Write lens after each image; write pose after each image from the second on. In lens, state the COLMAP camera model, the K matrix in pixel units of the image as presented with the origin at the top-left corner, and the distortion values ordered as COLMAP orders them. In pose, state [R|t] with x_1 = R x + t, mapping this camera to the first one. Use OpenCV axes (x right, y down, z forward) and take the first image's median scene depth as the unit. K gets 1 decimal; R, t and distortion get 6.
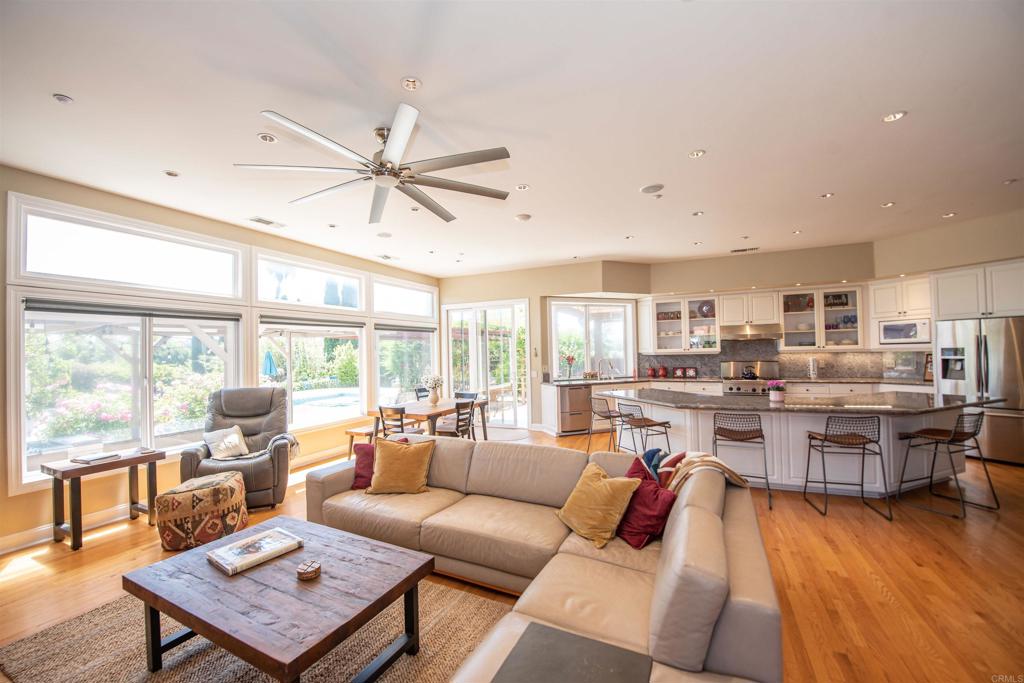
lens RADIAL K [[414.9, 0, 514.1], [0, 414.9, 348.3], [0, 0, 1]] dist [-0.017761, -0.001854]
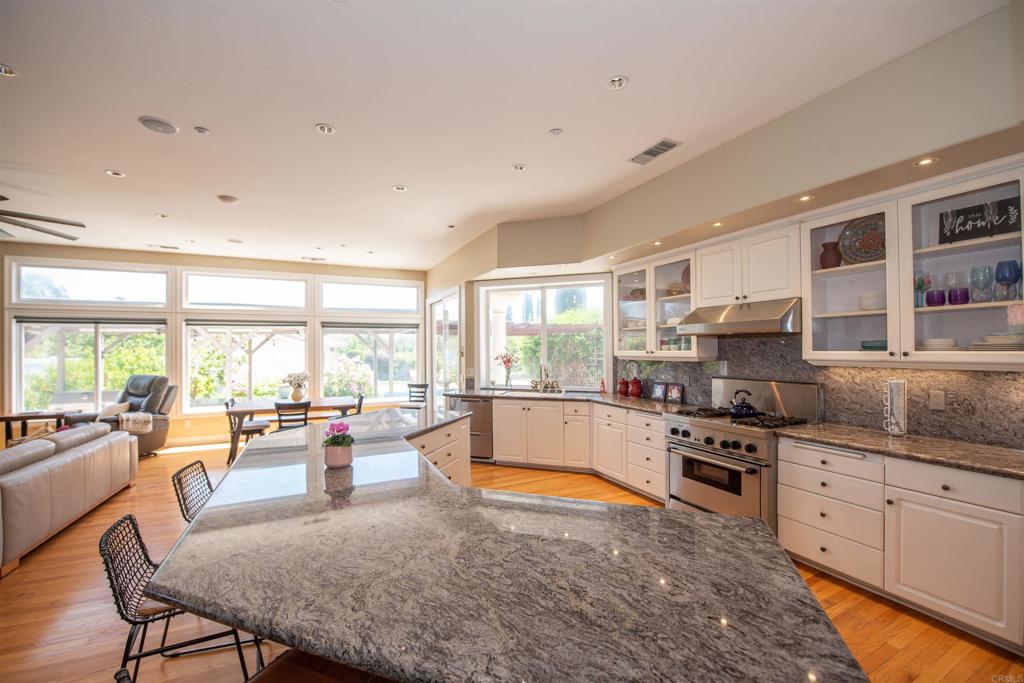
lens RADIAL K [[414.9, 0, 495.5], [0, 414.9, 345.4], [0, 0, 1]] dist [-0.017761, -0.001854]
pose [[0.760898, 0.011946, -0.648762, 0.681264], [-0.005526, 0.999914, 0.011930, -0.012815], [0.648848, -0.005493, 0.760898, 0.464628]]
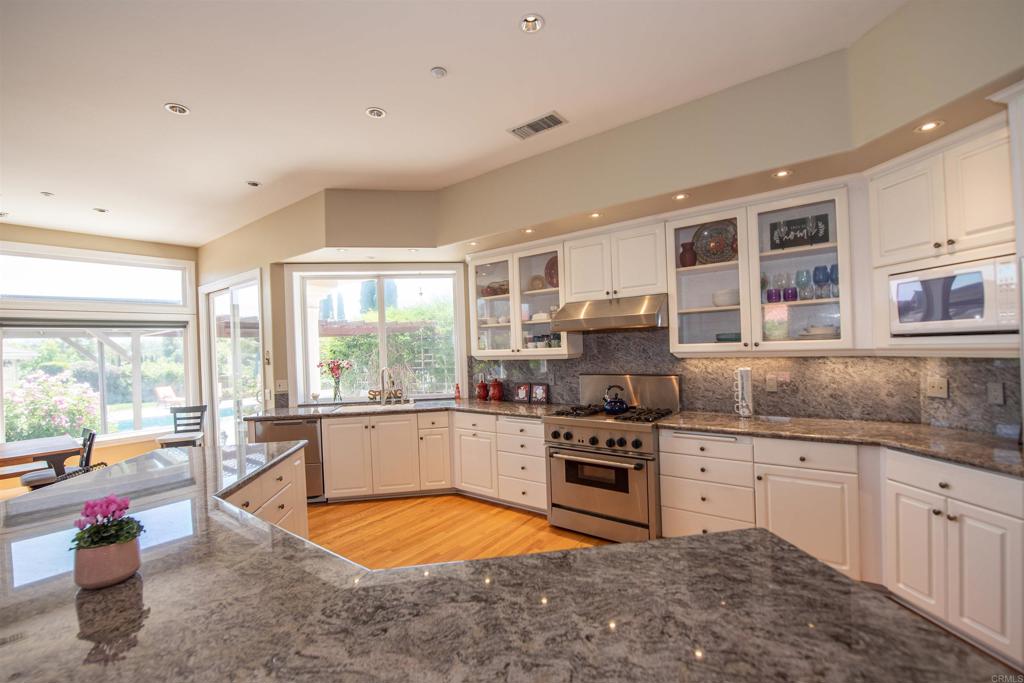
lens RADIAL K [[444.1, 0, 518.7], [0, 444.1, 347.0], [0, 0, 1]] dist [-0.015046, -0.002511]
pose [[0.978640, -0.011673, -0.205252, 0.584389], [0.014911, 0.999787, 0.014235, -0.010341], [0.205042, -0.016992, 0.978606, 0.490918]]
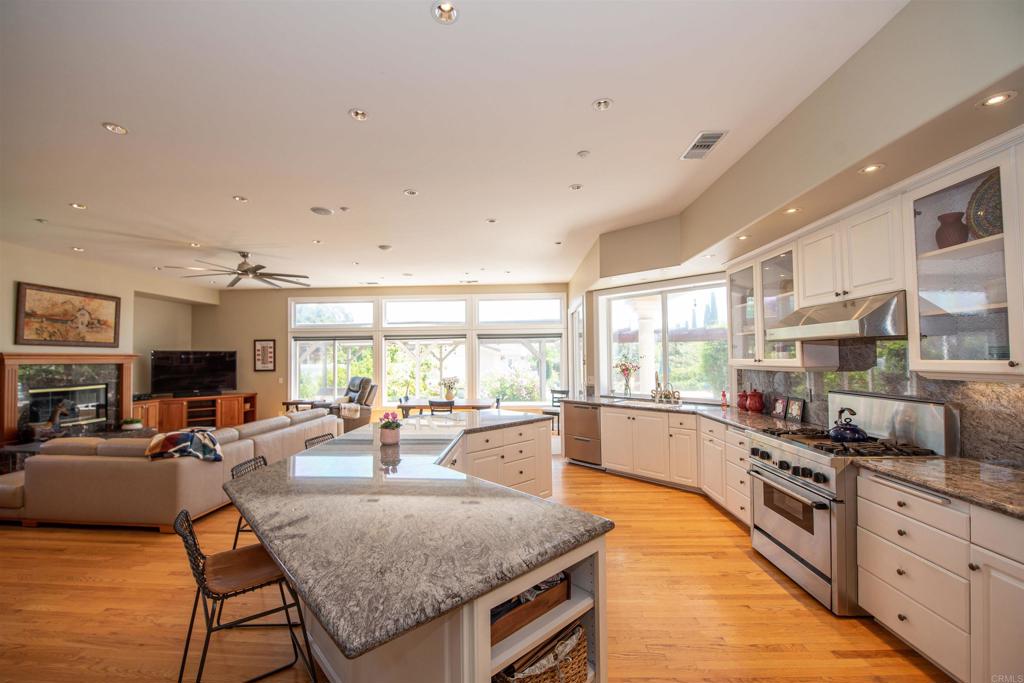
lens RADIAL K [[414.9, 0, 489.1], [0, 414.9, 344.2], [0, 0, 1]] dist [-0.017761, -0.001854]
pose [[0.356165, -0.012094, -0.934345, 0.831729], [0.008320, 0.999918, -0.009771, -0.015715], [0.934386, -0.004294, 0.356237, 0.569602]]
